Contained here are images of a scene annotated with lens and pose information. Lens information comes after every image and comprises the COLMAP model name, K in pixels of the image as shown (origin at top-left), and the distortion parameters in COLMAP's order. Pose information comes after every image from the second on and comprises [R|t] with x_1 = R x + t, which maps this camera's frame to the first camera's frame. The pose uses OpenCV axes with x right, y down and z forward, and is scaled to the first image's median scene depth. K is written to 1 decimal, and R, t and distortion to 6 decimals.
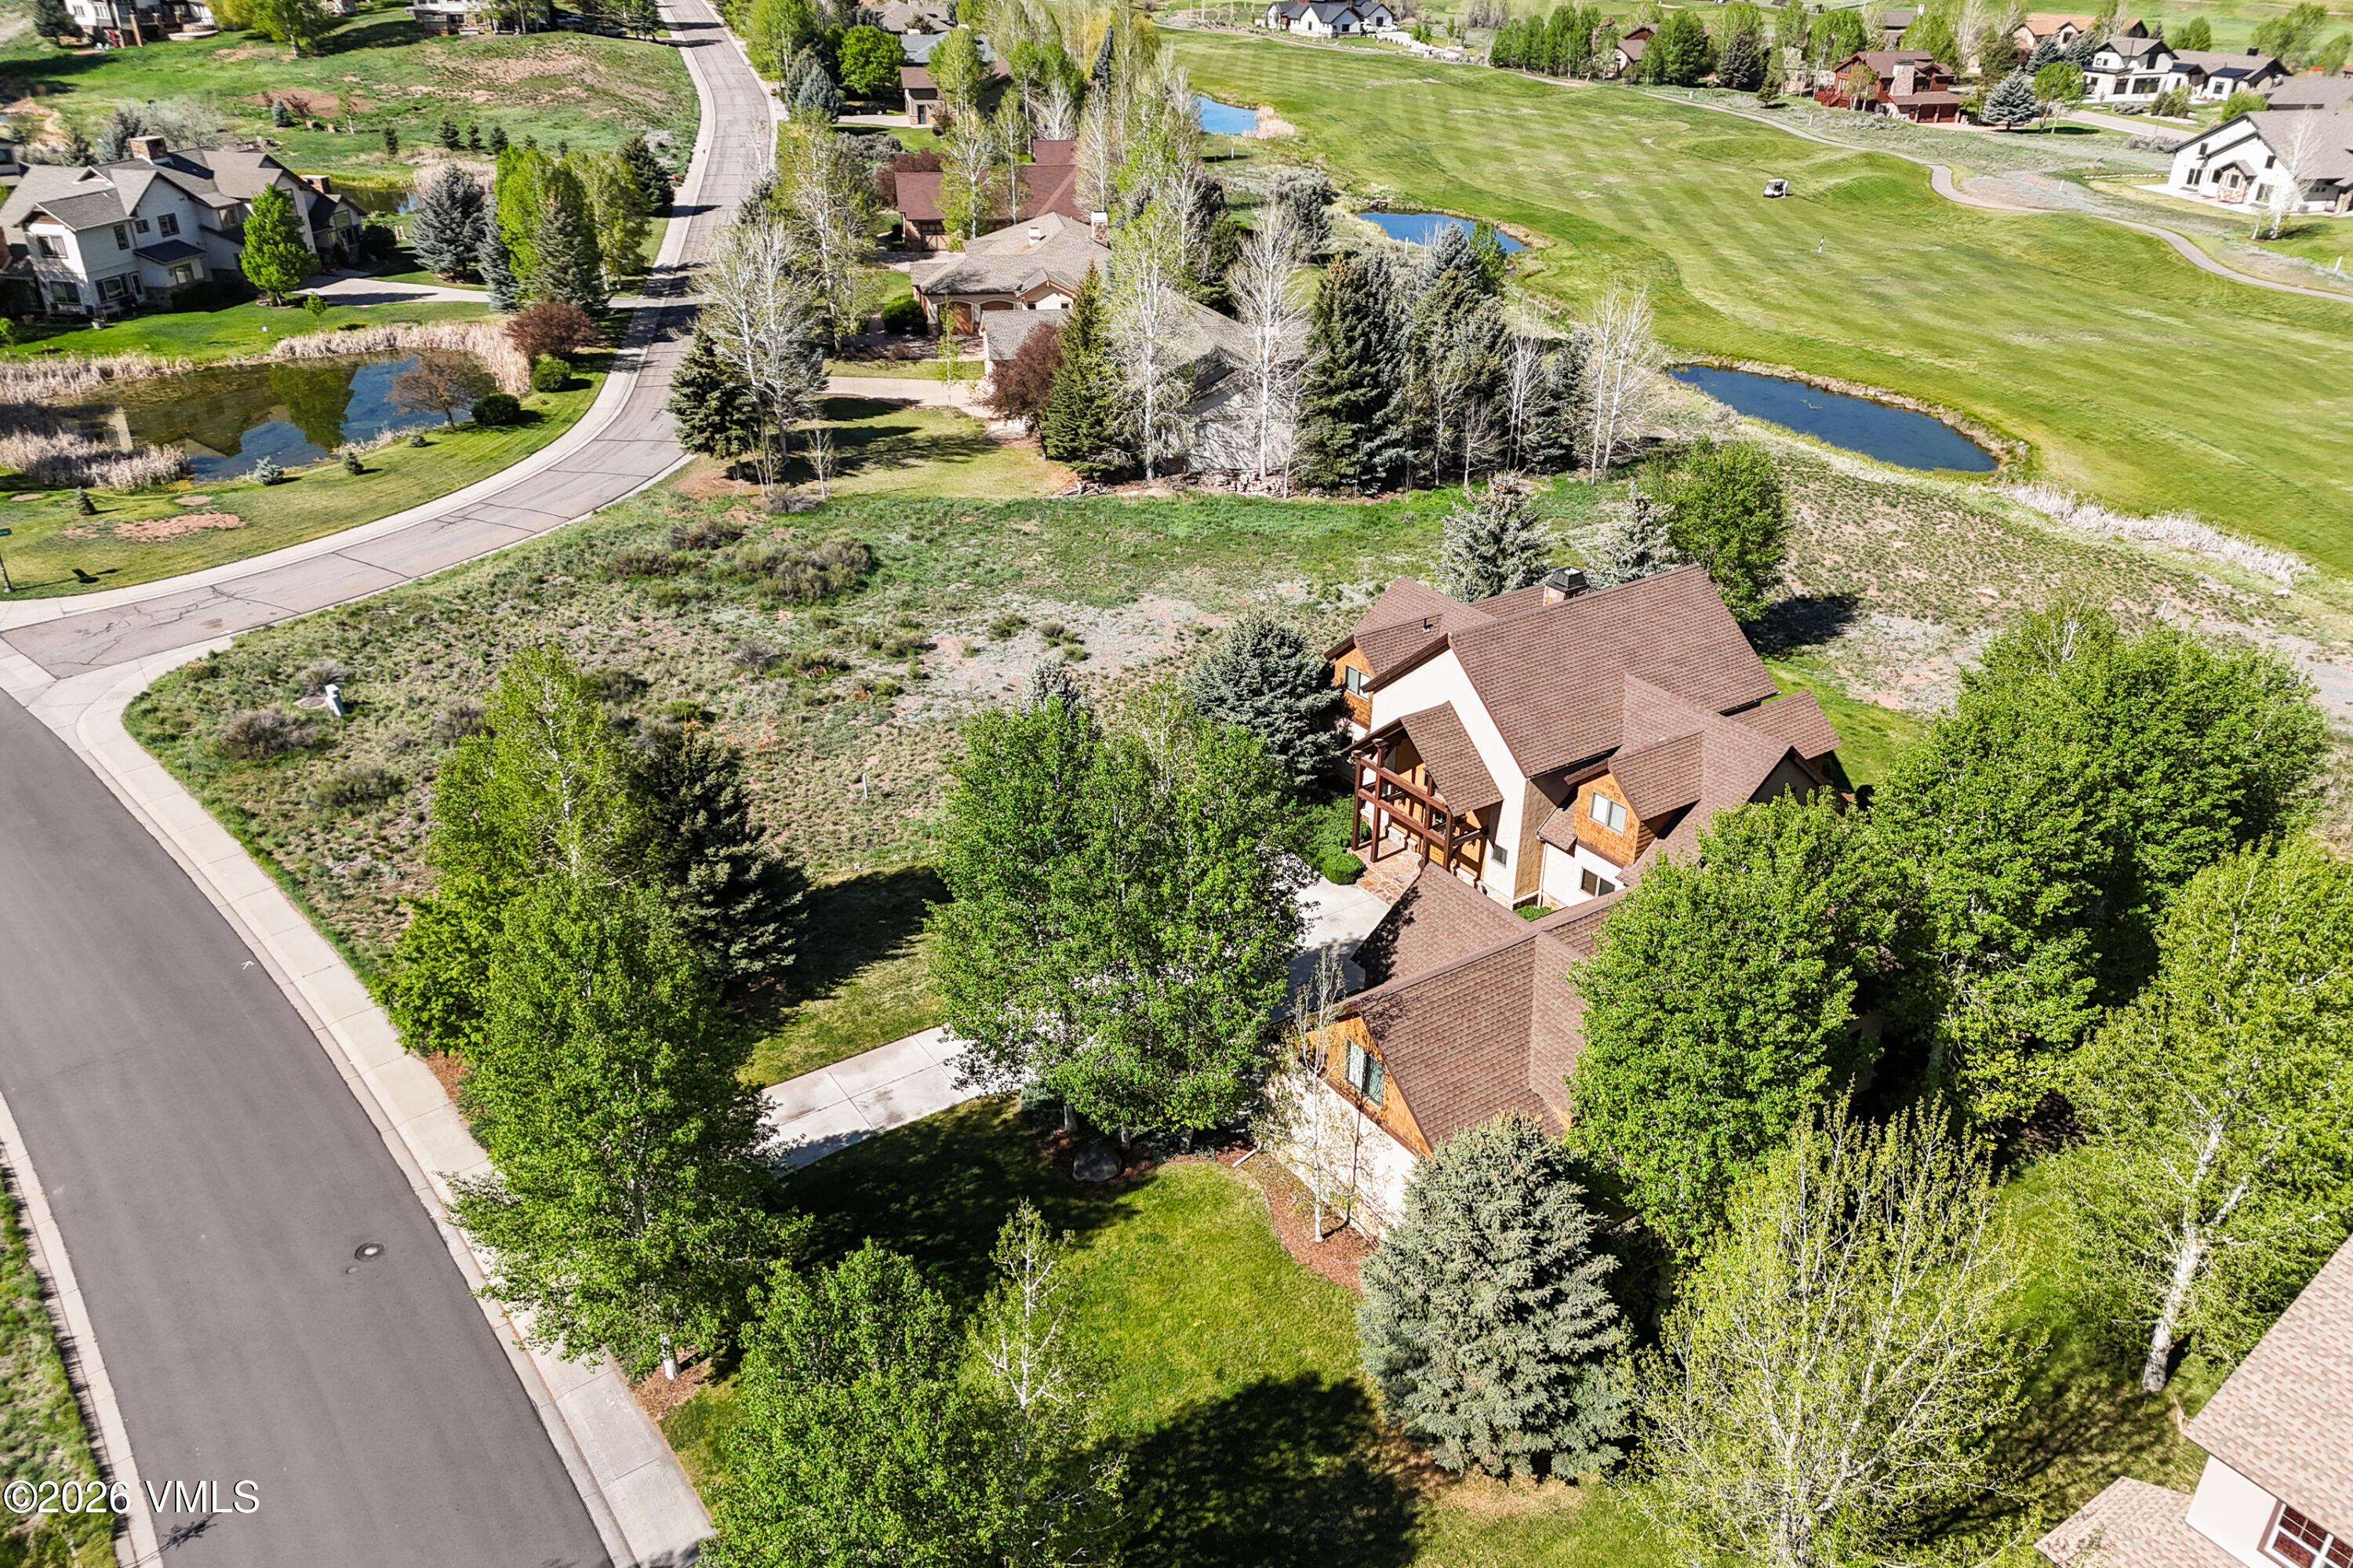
lens RADIAL K [[1721.5, 0, 1173.4], [0, 1721.5, 786.9], [0, 0, 1]] dist [0.079376, -0.070461]
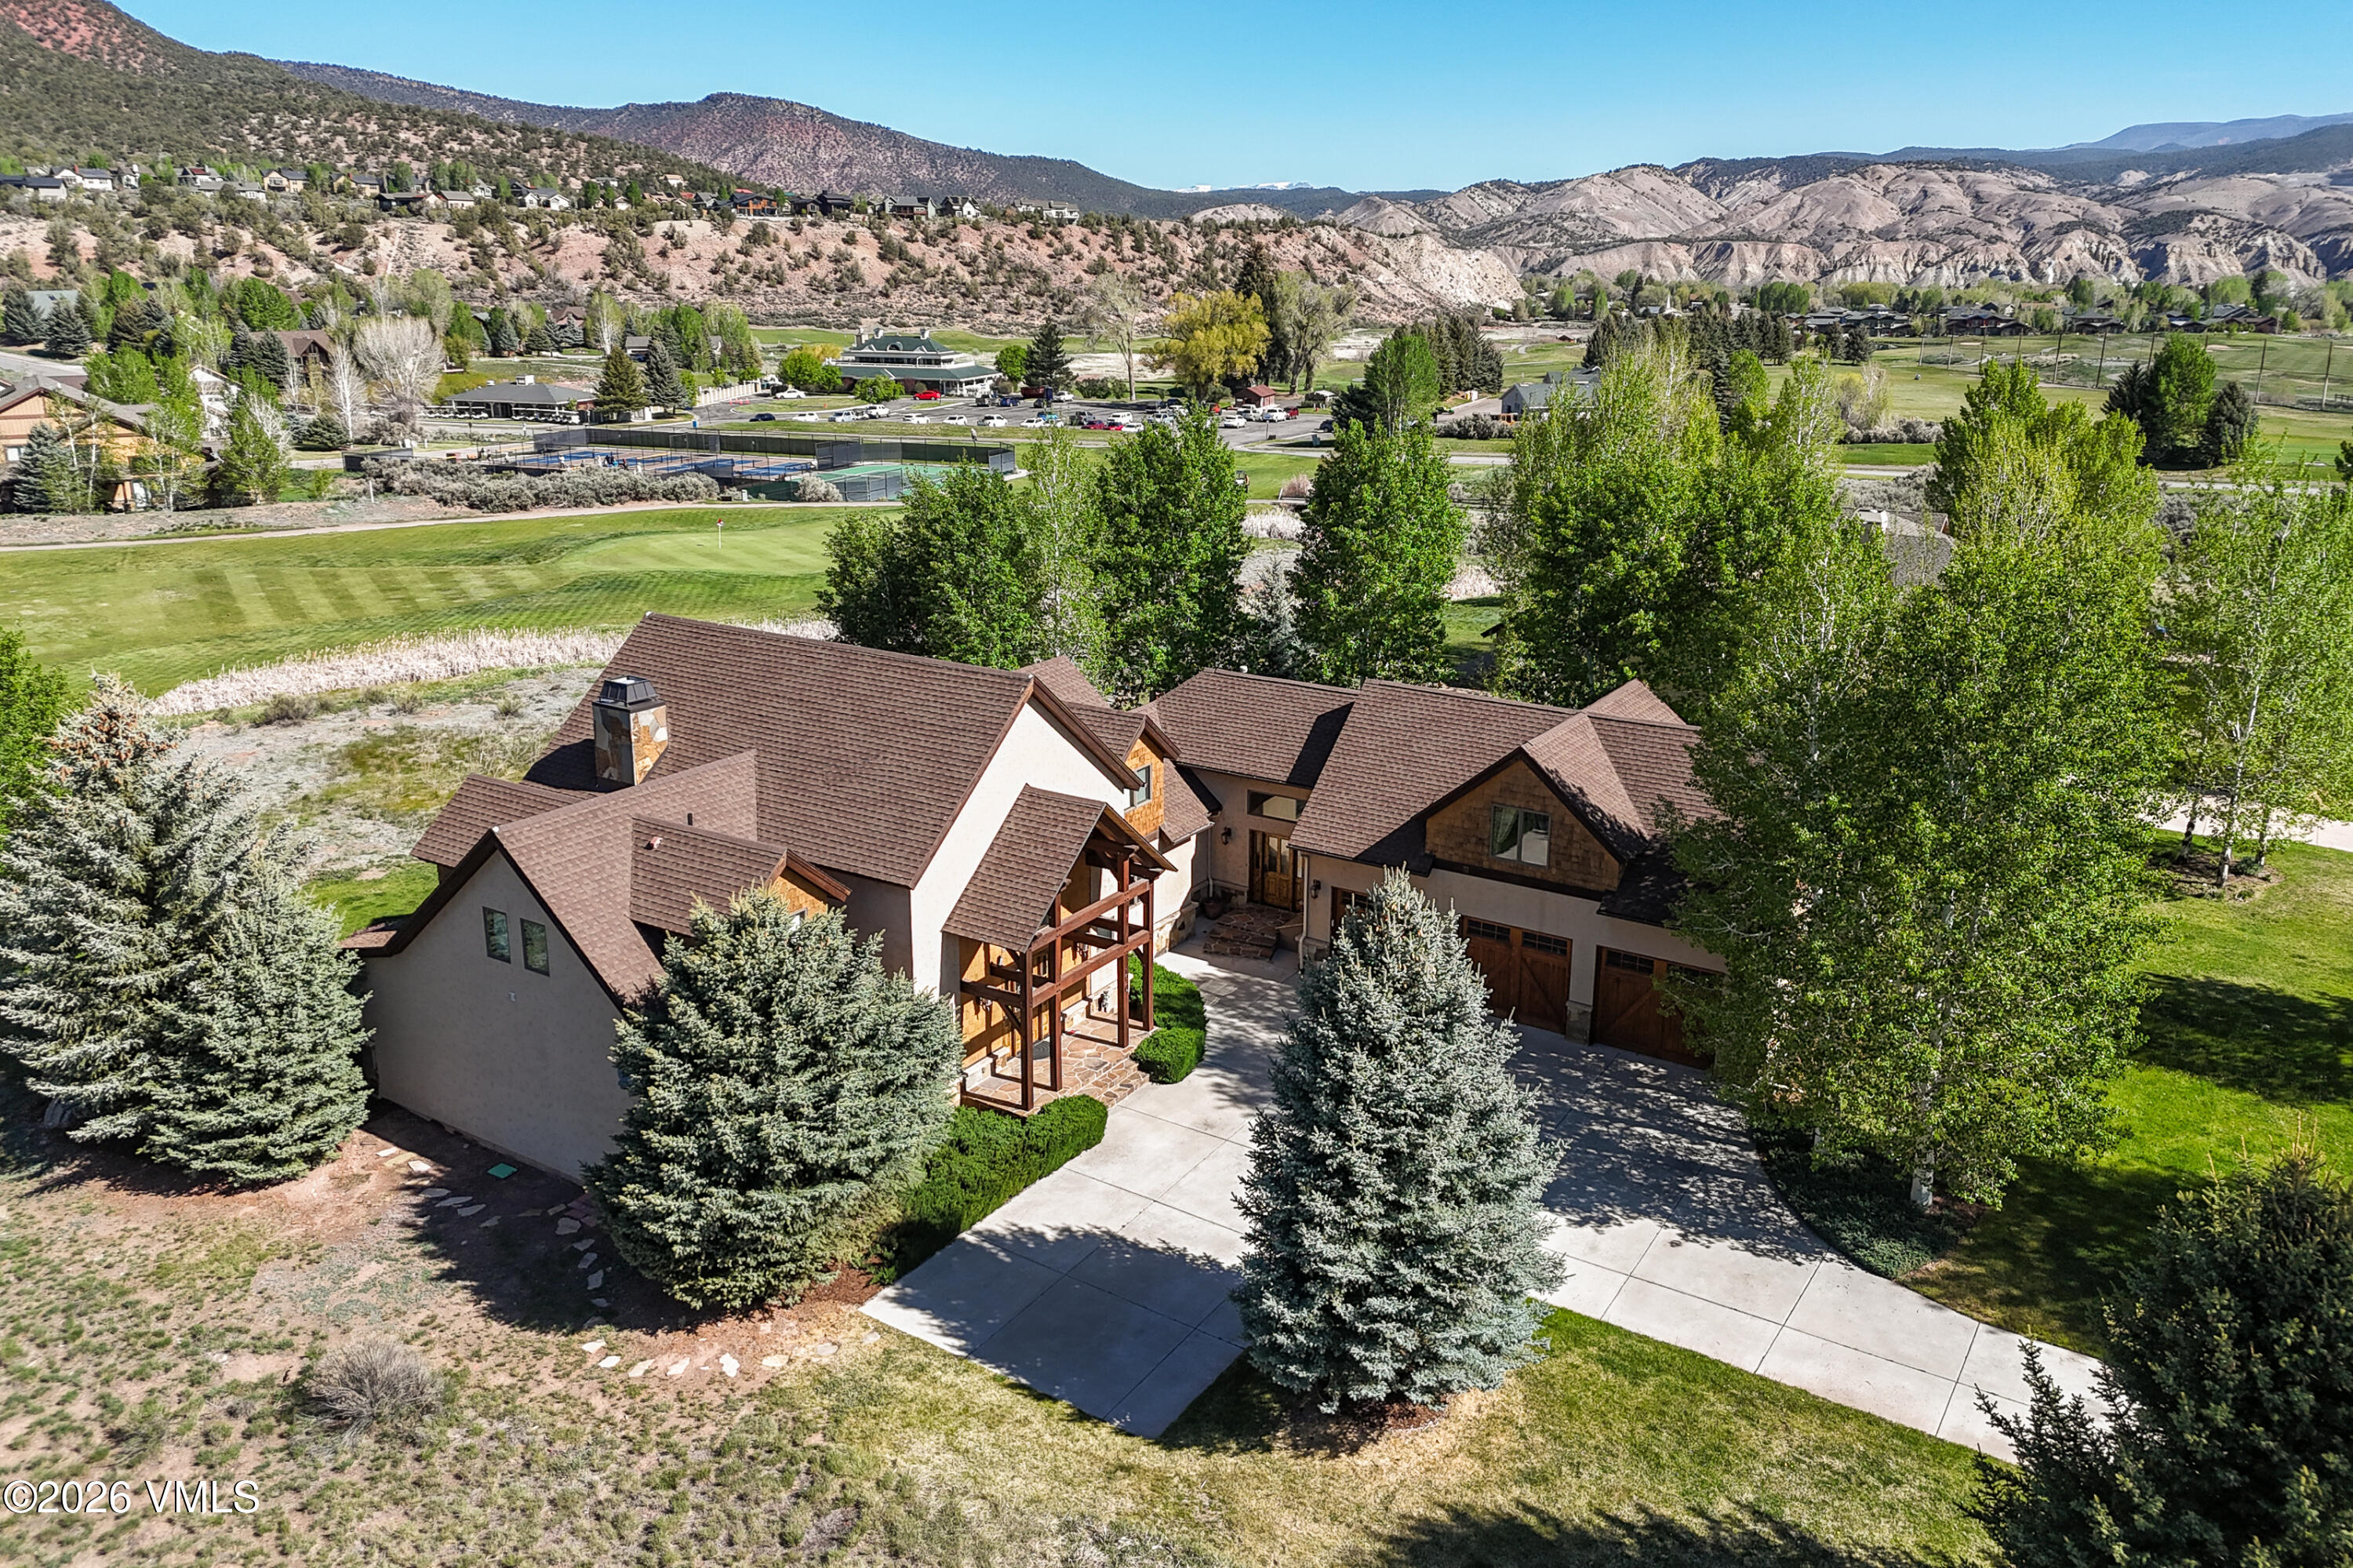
lens RADIAL K [[1721.5, 0, 1168.2], [0, 1721.5, 747.6], [0, 0, 1]] dist [0.079376, -0.070461]
pose [[-0.387569, -0.256484, 0.885441, -0.247178], [0.416631, 0.808081, 0.416440, -0.175280], [-0.822319, 0.530302, -0.206328, 0.613253]]
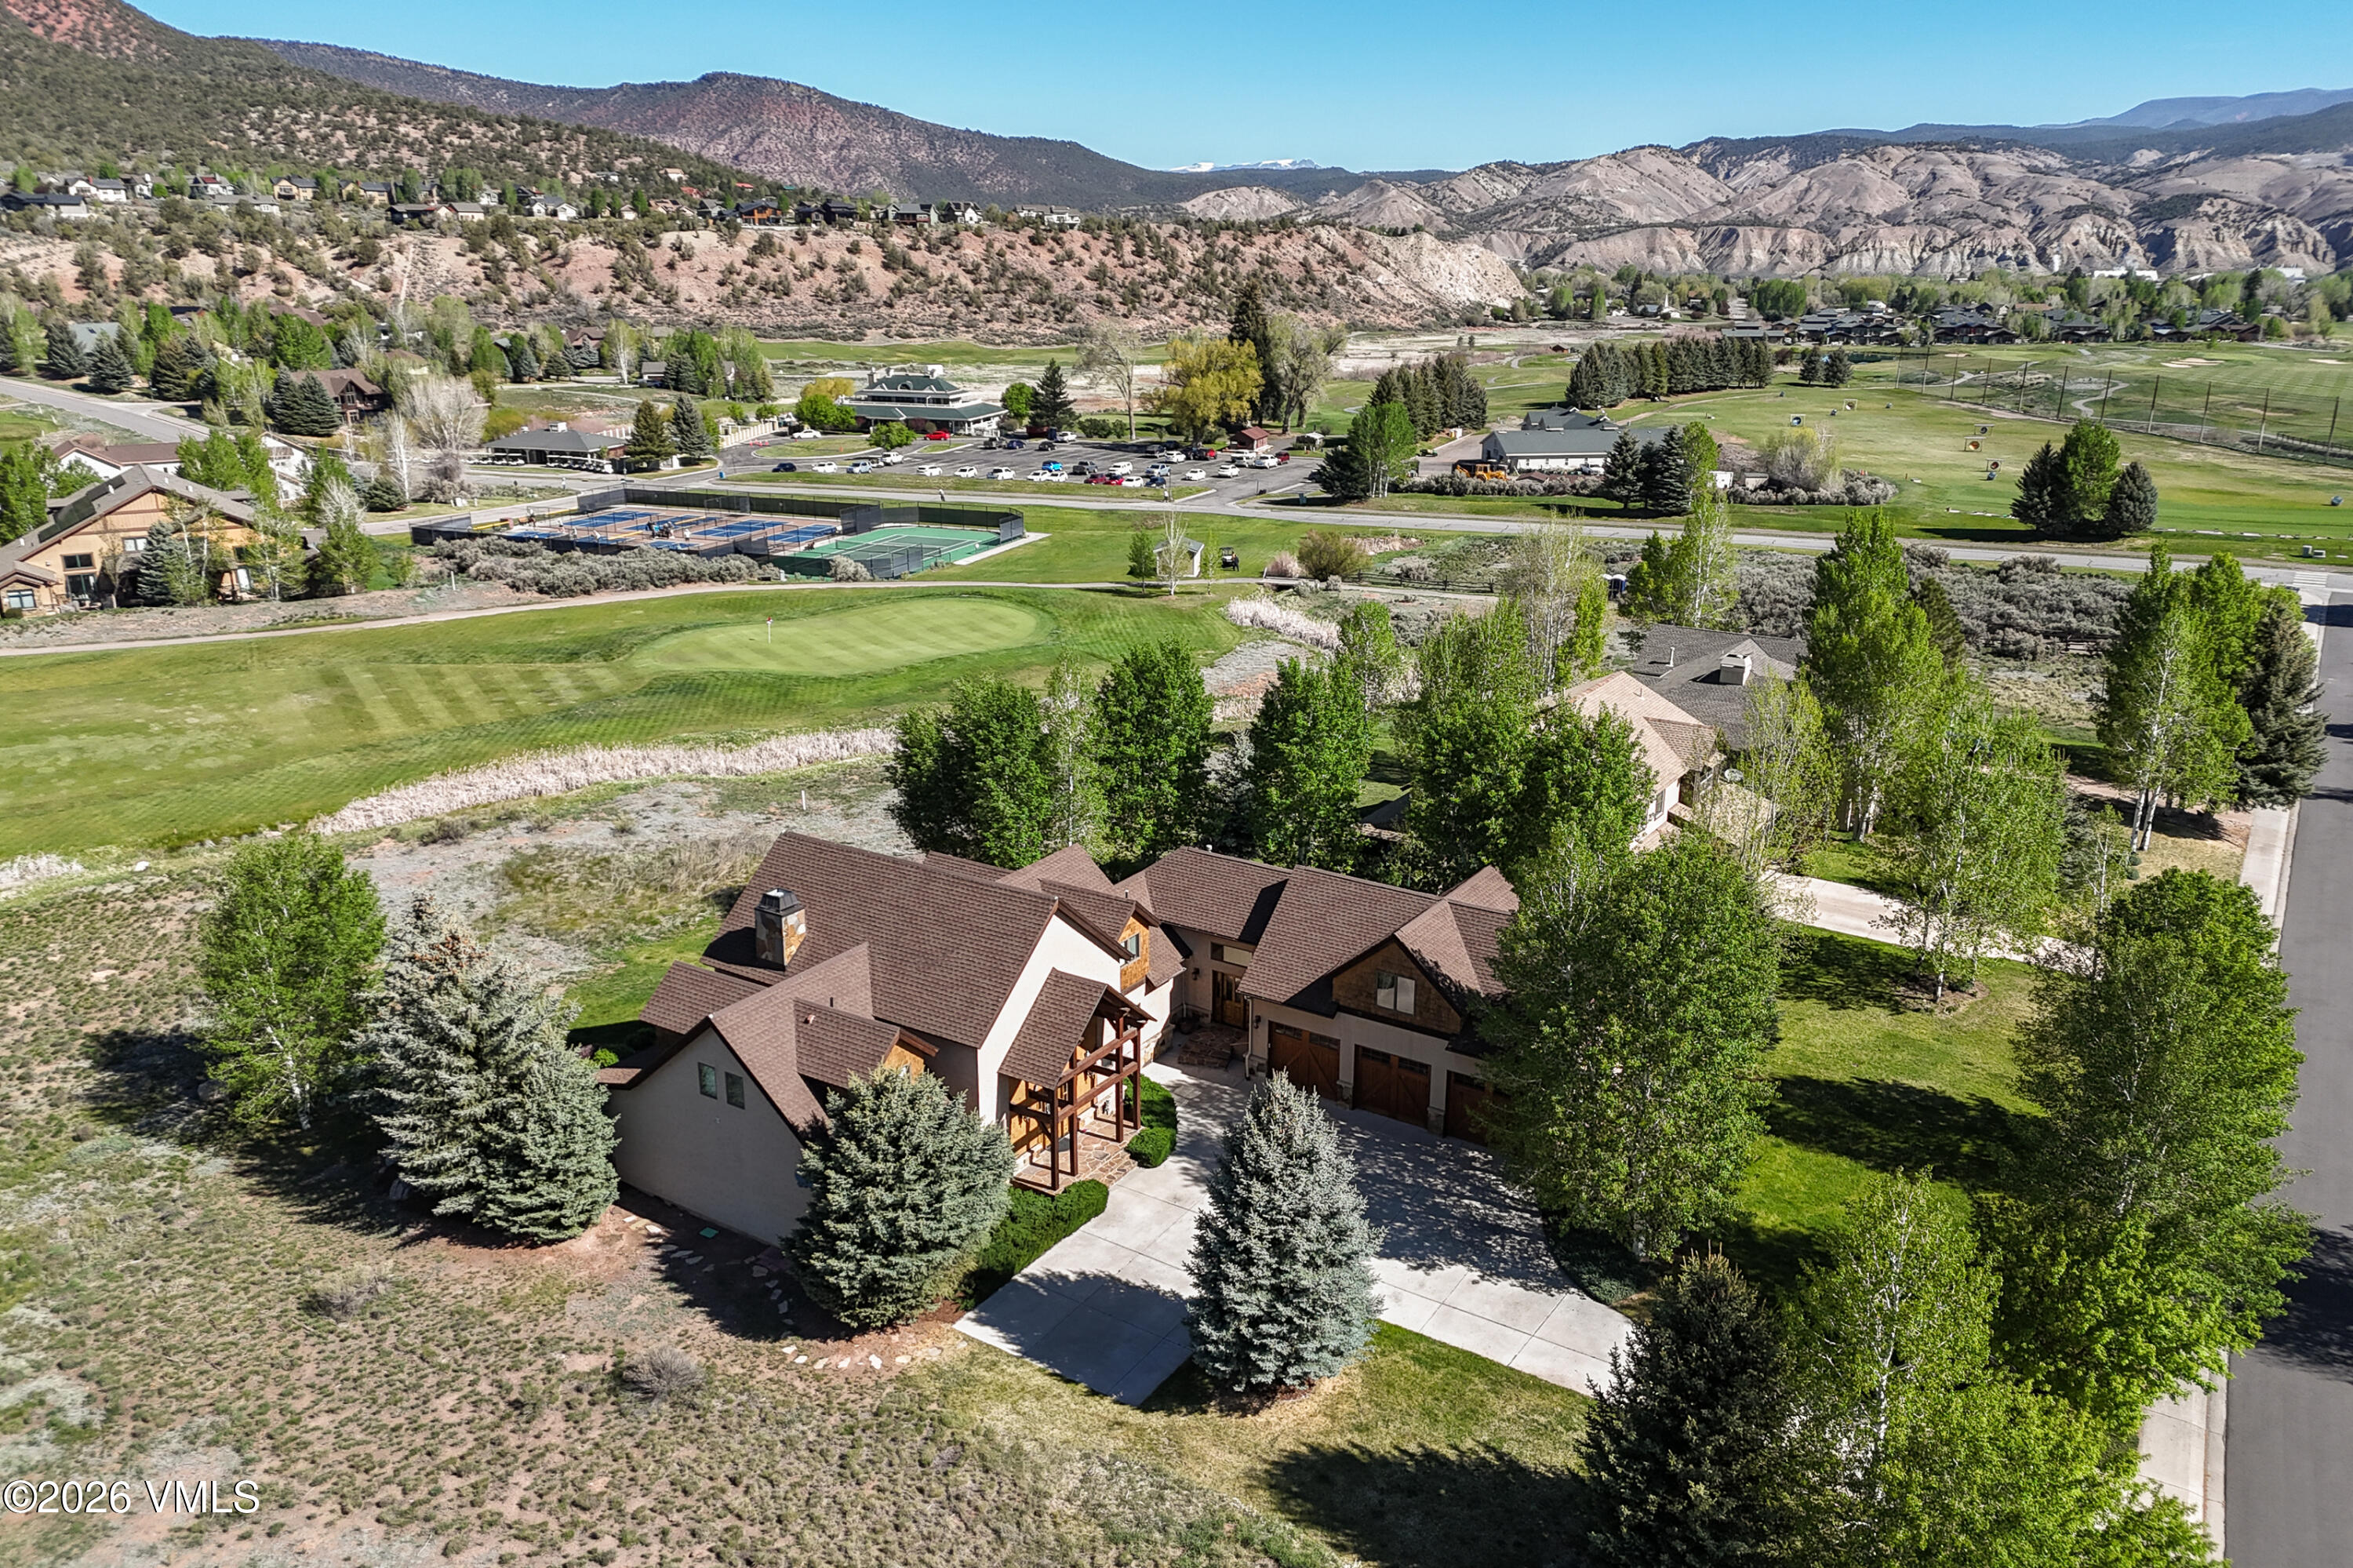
lens RADIAL K [[1721.5, 0, 1168.8], [0, 1721.5, 801.4], [0, 0, 1]] dist [0.079376, -0.070461]
pose [[-0.386953, -0.290413, 0.875173, -0.383260], [0.417827, 0.790857, 0.447174, -0.296042], [-0.822002, 0.538707, -0.184682, 0.608163]]
